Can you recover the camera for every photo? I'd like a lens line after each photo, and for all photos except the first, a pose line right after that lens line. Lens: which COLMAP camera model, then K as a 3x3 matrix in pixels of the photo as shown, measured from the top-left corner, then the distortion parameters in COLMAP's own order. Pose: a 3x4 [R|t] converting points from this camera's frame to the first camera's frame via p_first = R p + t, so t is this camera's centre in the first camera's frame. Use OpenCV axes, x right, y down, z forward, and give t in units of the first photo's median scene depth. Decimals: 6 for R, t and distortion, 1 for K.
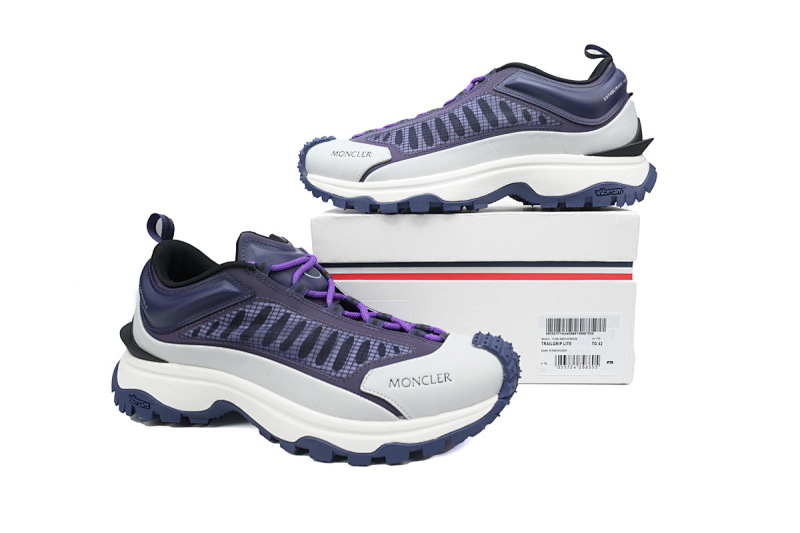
lens RADIAL K [[566.1, 0, 400.0], [0, 566.1, 266.5], [0, 0, 1]] dist [0.001033, -0.000565]
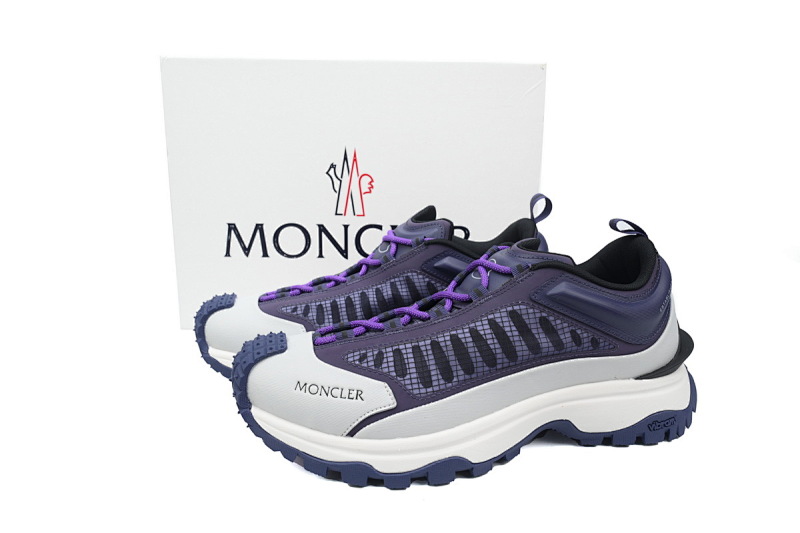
lens RADIAL K [[566.1, 0, 400.0], [0, 566.1, 266.5], [0, 0, 1]] dist [0.001033, -0.000565]
pose [[0.947124, -0.041407, 0.318184, -0.224655], [0.016719, 0.996660, 0.079933, -0.417283], [-0.320431, -0.070386, 0.944653, 0.370846]]
